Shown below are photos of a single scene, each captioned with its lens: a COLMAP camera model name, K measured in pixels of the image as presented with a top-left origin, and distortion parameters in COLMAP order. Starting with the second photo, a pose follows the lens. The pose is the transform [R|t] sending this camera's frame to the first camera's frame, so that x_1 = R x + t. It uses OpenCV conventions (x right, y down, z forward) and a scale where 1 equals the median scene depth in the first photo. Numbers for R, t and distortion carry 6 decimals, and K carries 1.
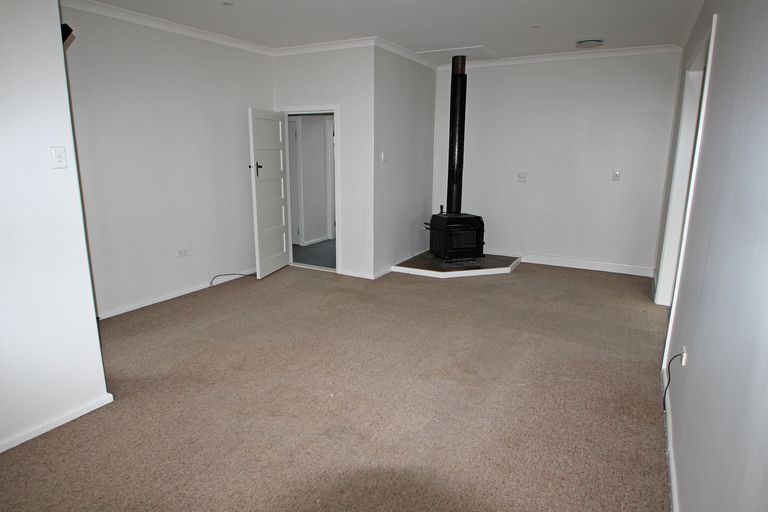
lens RADIAL K [[490.0, 0, 404.0], [0, 490.0, 262.0], [0, 0, 1]] dist [-0.009324, -0.001521]
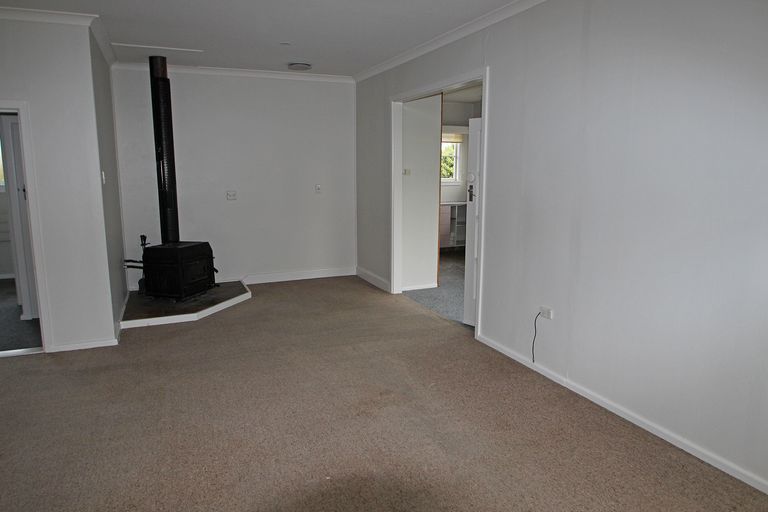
lens RADIAL K [[490.0, 0, 407.3], [0, 490.0, 245.1], [0, 0, 1]] dist [-0.009324, -0.001521]
pose [[0.610495, -0.131632, 0.781005, -0.321185], [0.183957, 0.982692, 0.021830, -0.043051], [-0.770360, 0.130344, 0.624144, 0.189999]]
